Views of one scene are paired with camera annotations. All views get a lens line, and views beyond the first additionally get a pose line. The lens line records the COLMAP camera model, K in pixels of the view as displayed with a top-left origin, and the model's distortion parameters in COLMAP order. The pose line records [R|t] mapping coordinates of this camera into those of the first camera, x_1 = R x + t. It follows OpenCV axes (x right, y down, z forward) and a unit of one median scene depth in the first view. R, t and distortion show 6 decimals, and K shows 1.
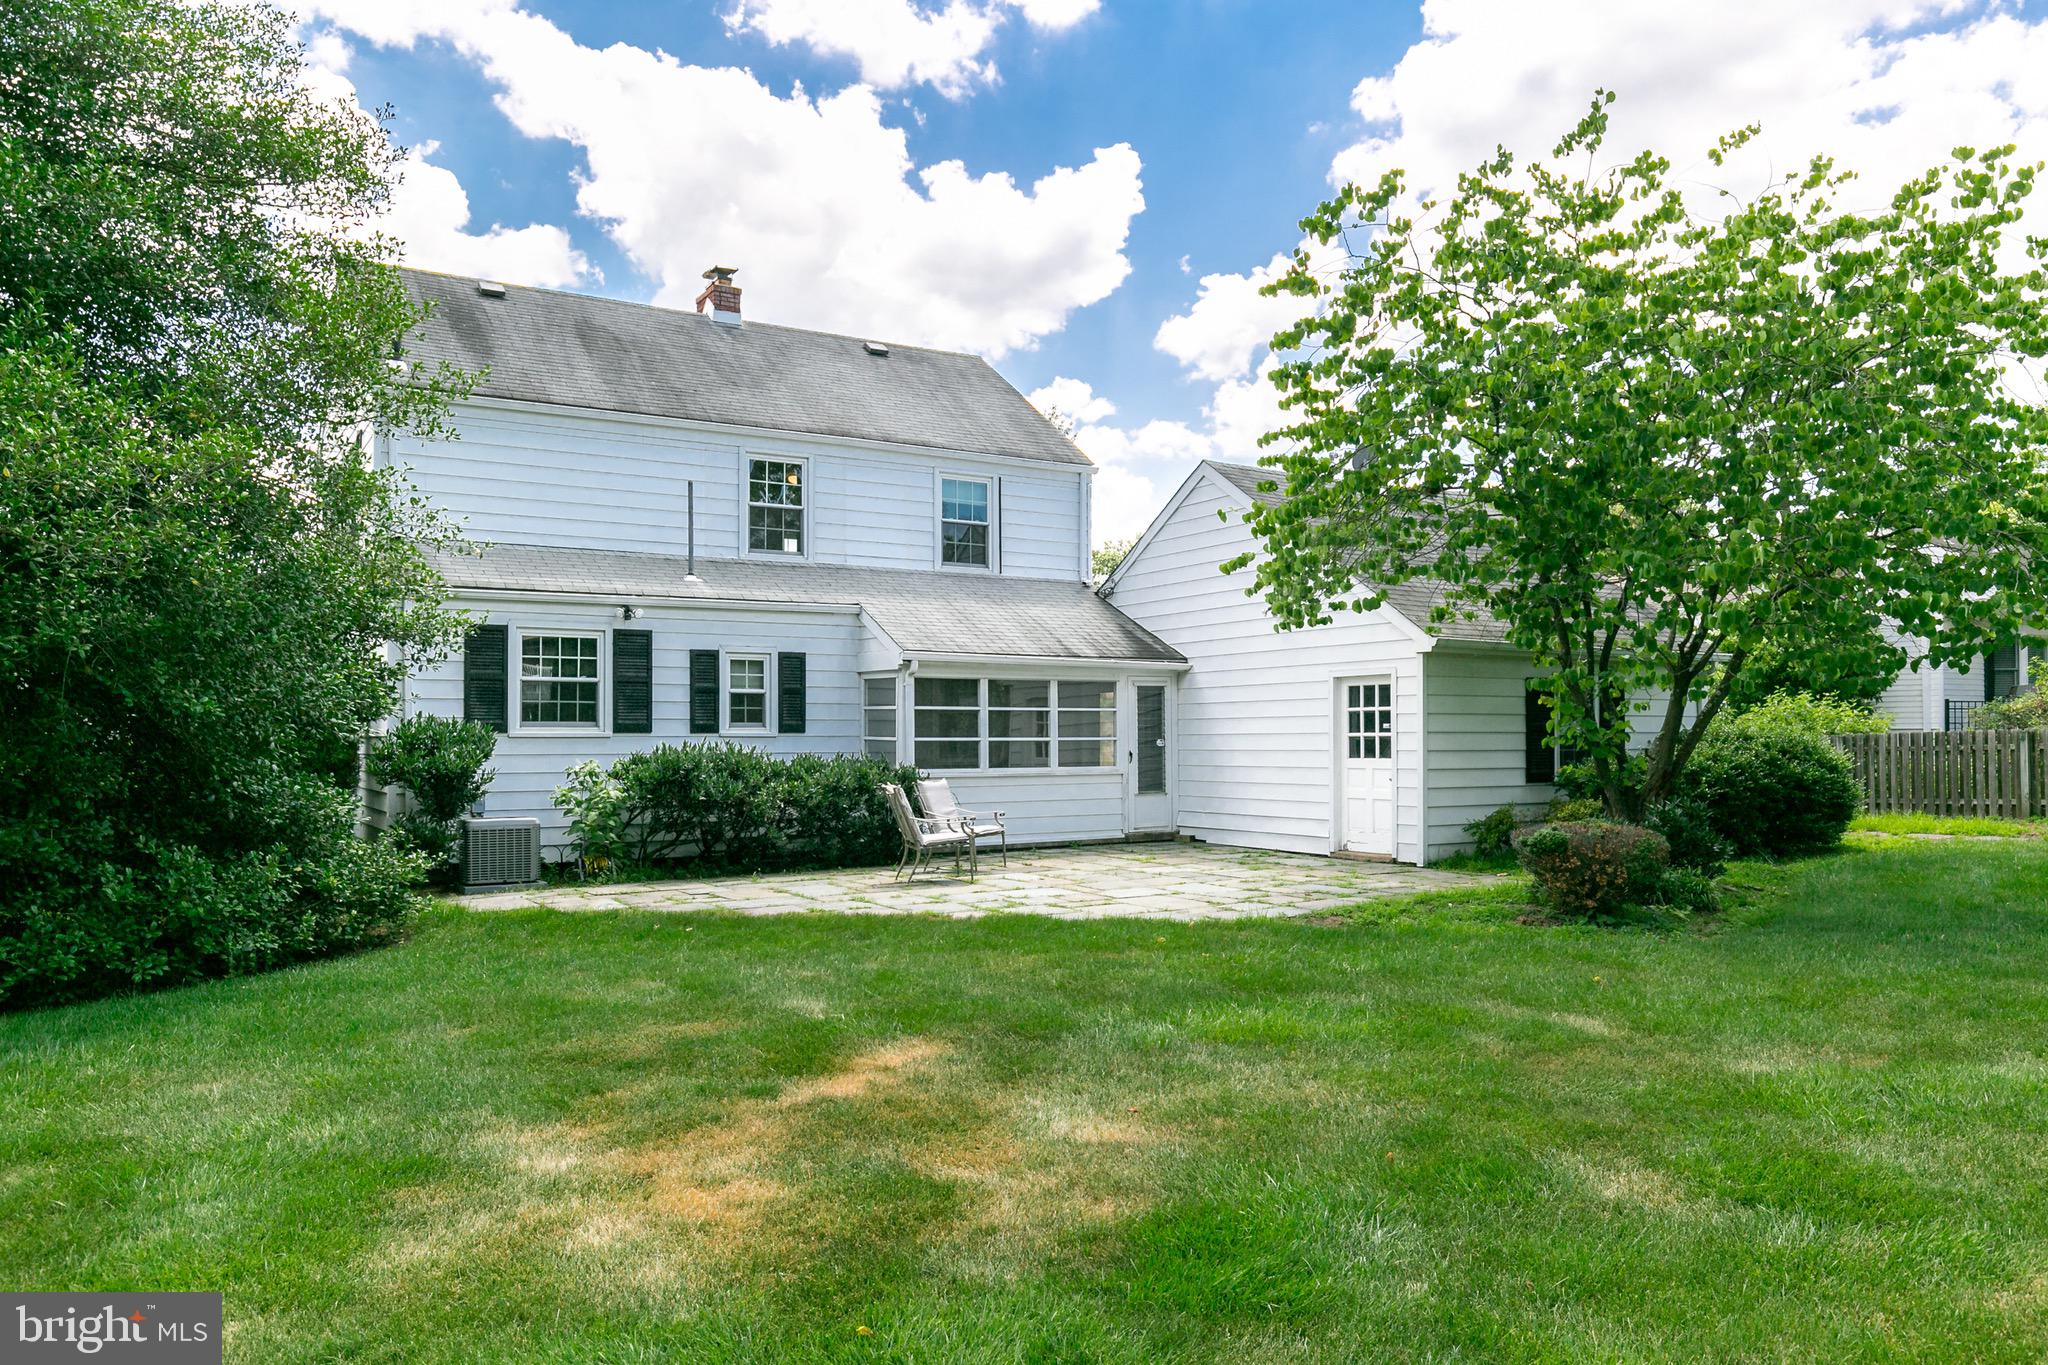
lens RADIAL K [[1378.2, 0, 1024.0], [0, 1378.2, 682.5], [0, 0, 1]] dist [0.000316, -0.000012]
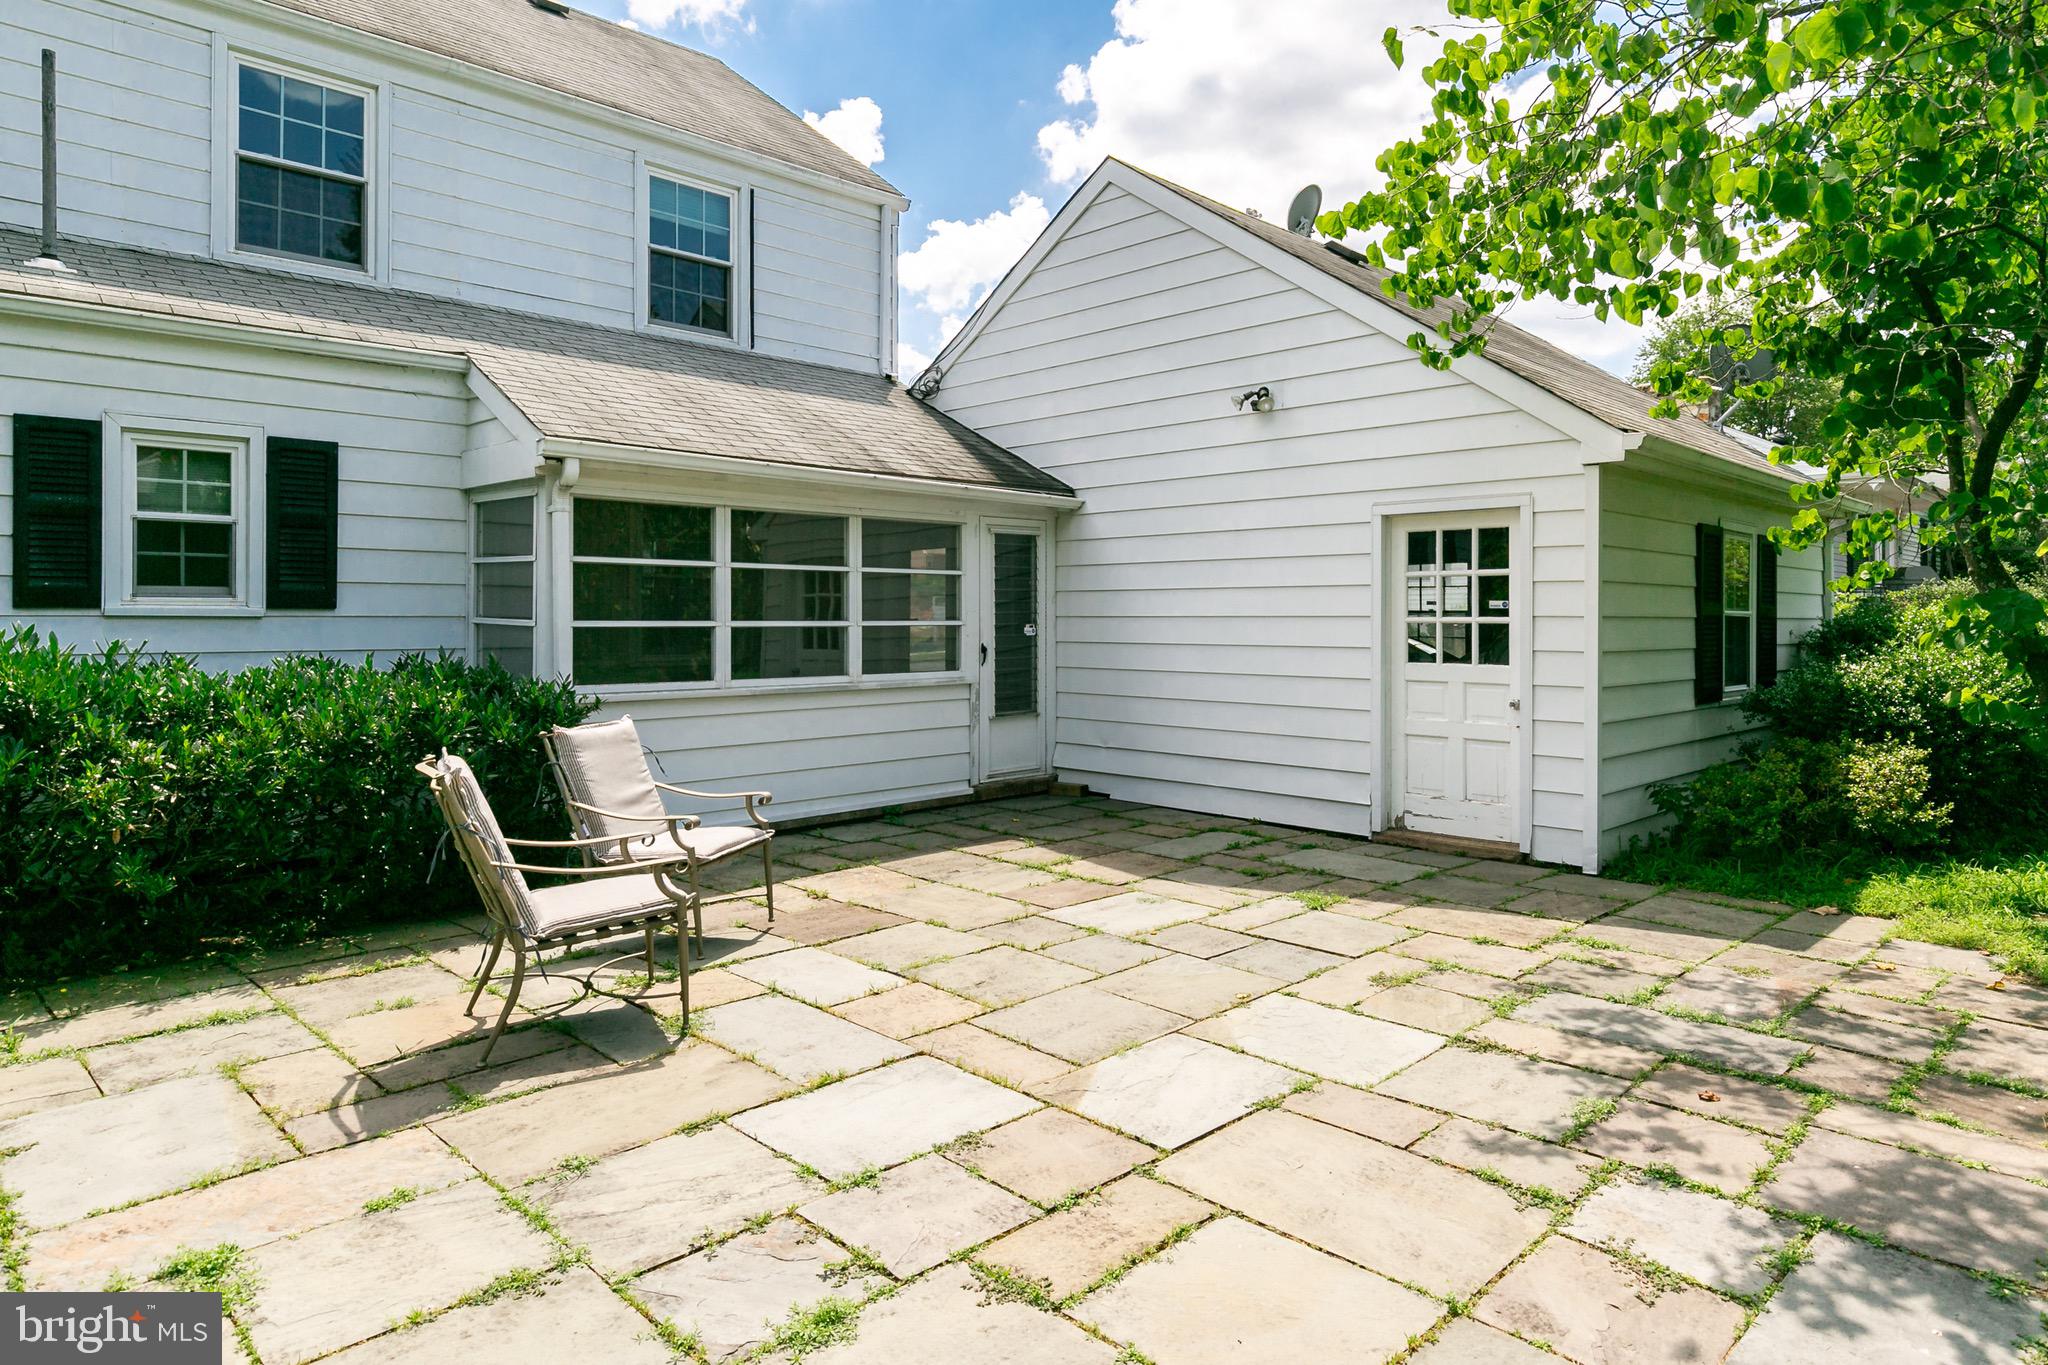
lens RADIAL K [[1217.7, 0, 1078.2], [0, 1217.7, 609.1], [0, 0, 1]] dist [0.002588, 0.000586]
pose [[0.967608, 0.006952, 0.252360, -0.015143], [-0.015779, 0.999332, 0.032972, 0.018383], [-0.251962, -0.035886, 0.967072, 0.525510]]
